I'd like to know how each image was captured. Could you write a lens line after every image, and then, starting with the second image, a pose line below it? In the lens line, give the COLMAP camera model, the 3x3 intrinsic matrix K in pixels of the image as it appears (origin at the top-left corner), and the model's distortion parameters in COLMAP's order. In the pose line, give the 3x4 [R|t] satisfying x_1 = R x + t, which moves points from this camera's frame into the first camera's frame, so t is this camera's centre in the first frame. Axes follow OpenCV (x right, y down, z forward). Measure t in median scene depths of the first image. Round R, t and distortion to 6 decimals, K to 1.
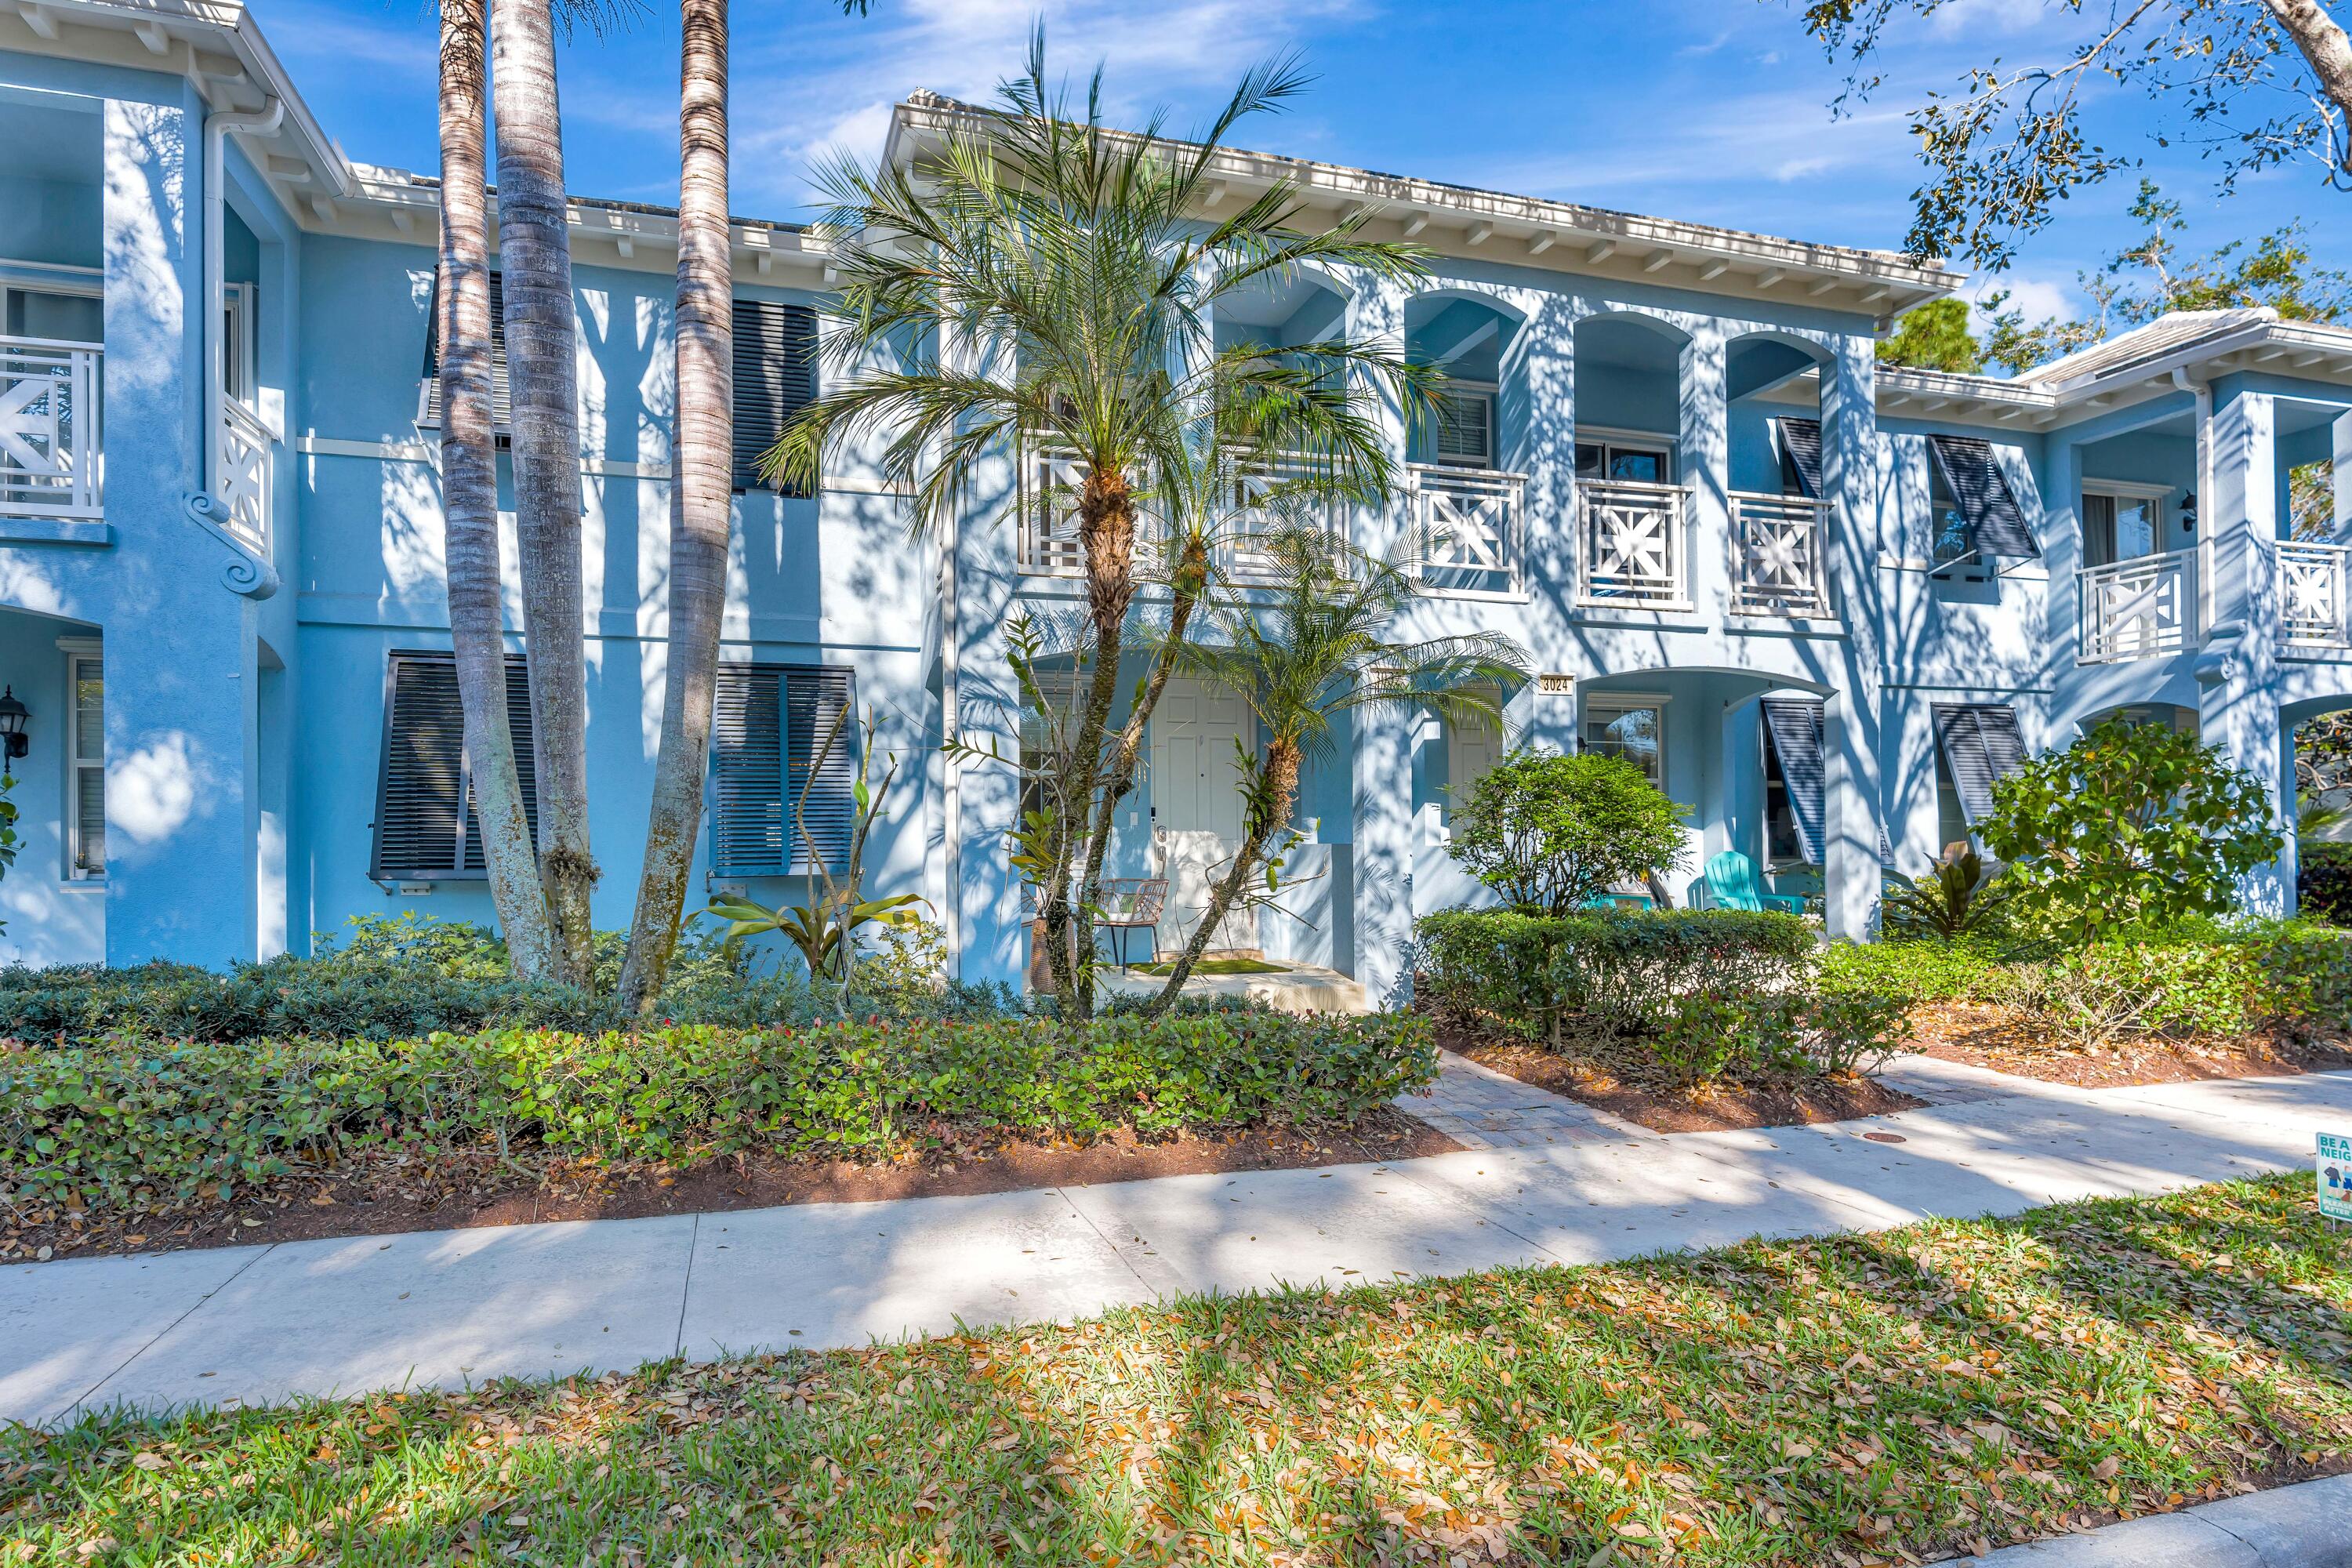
lens RADIAL K [[1208.9, 0, 1070.3], [0, 1208.9, 829.7], [0, 0, 1]] dist [-0.000270, -0.000682]
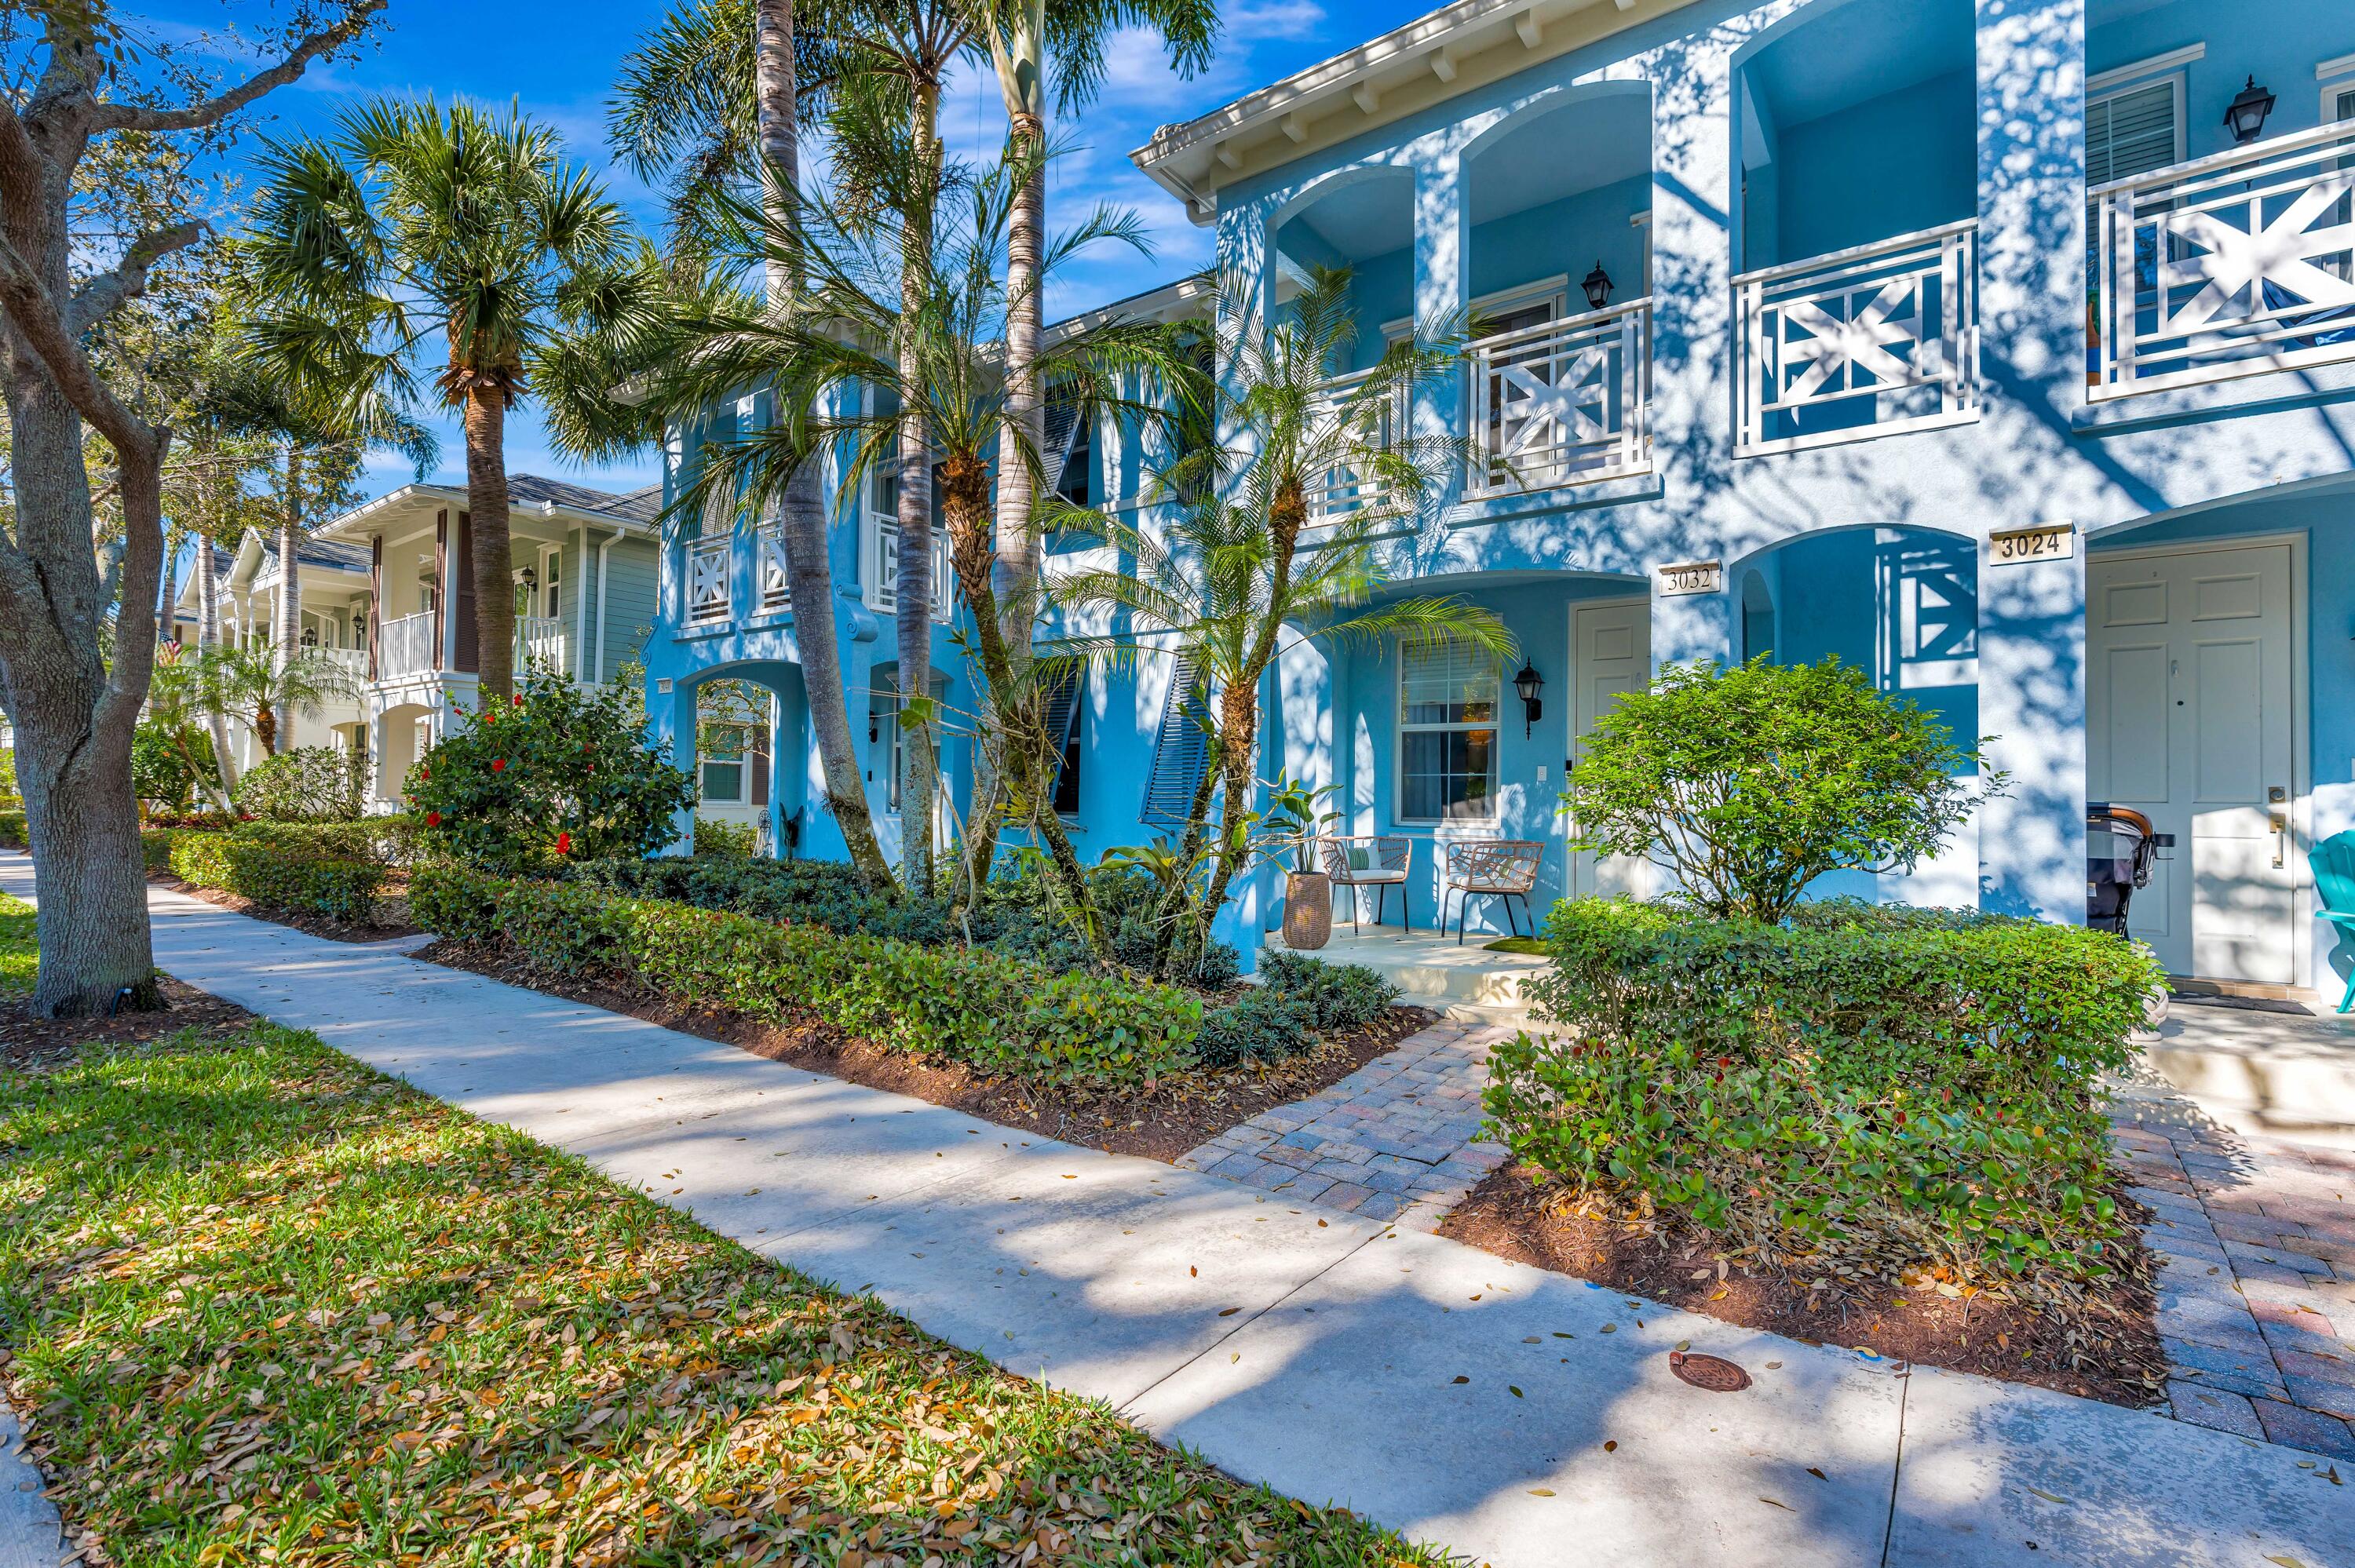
lens RADIAL K [[1084.7, 0, 1181.4], [0, 1084.7, 773.8], [0, 0, 1]] dist [0.000659, 0.001427]
pose [[0.611909, -0.006145, -0.790905, 0.559022], [-0.006803, 0.999892, -0.013033, 0.002915], [0.790899, 0.013355, 0.611801, 0.328557]]
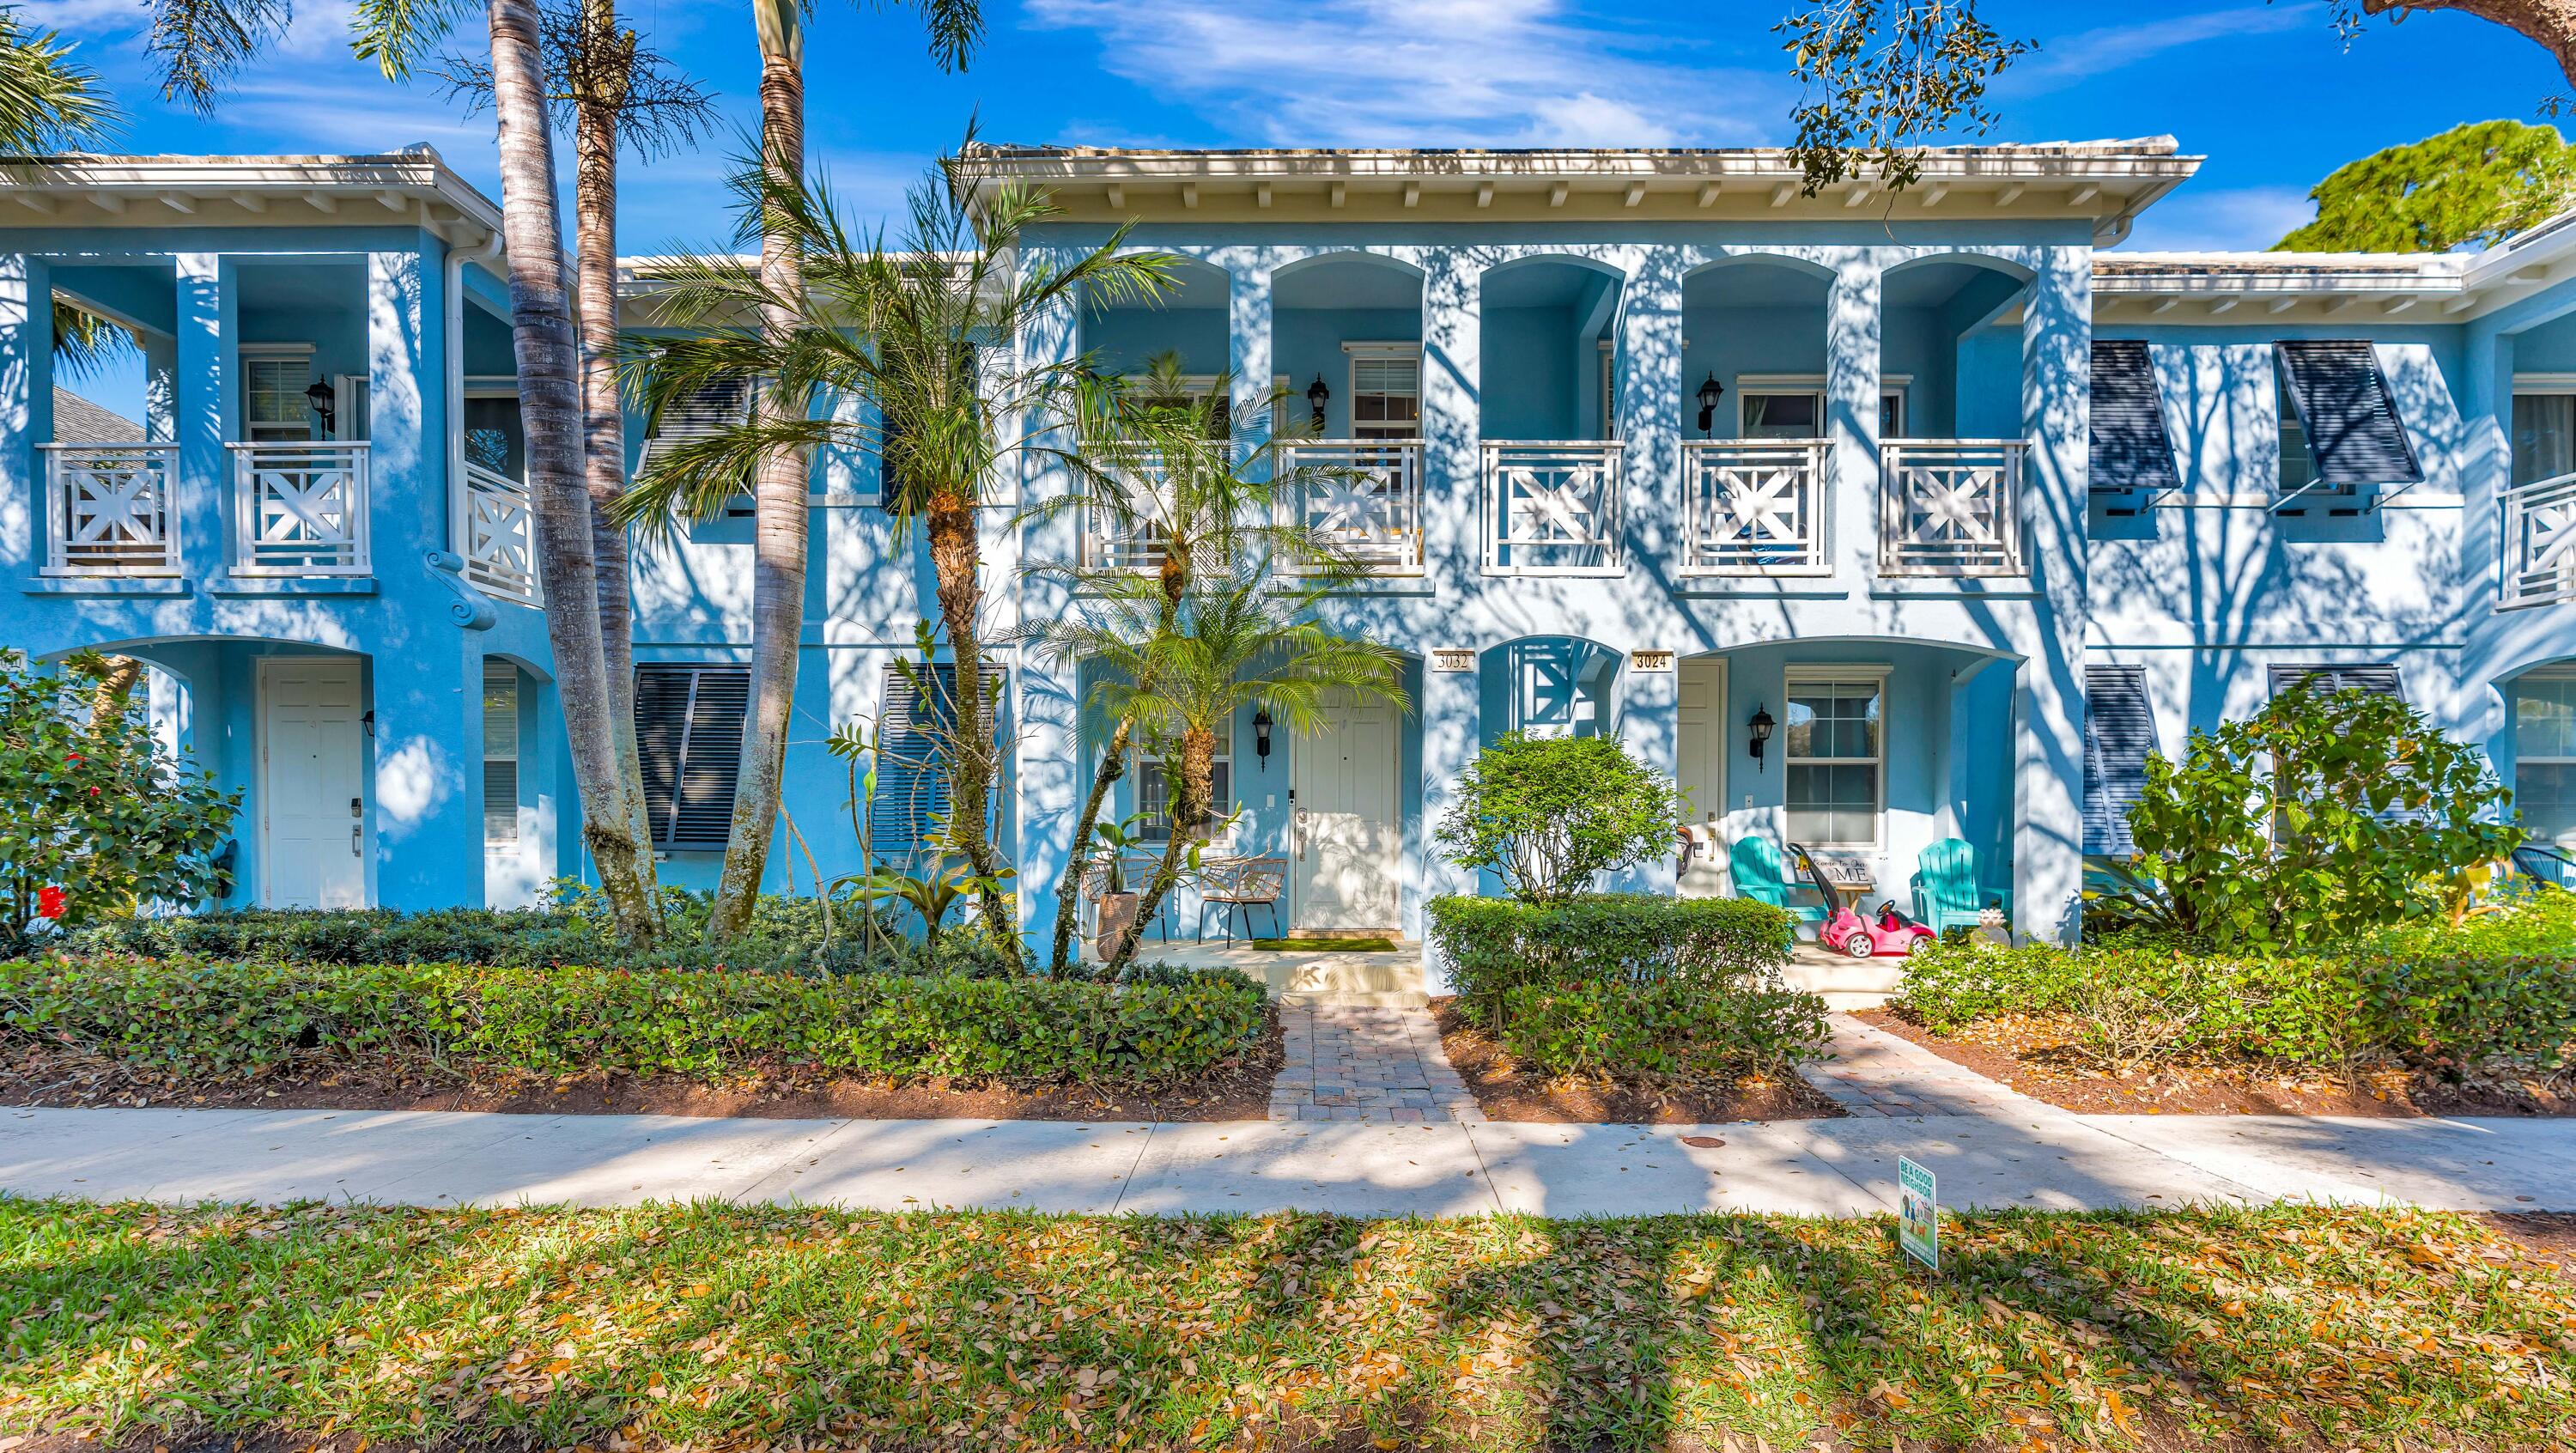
lens RADIAL K [[1184.2, 0, 1279.9], [0, 1184.2, 849.9], [0, 0, 1]] dist [-0.002981, 0.001093]
pose [[0.959659, 0.013820, -0.280826, 0.376972], [-0.004192, 0.999384, 0.034857, -0.003098], [0.281135, -0.032273, 0.959125, 0.015616]]
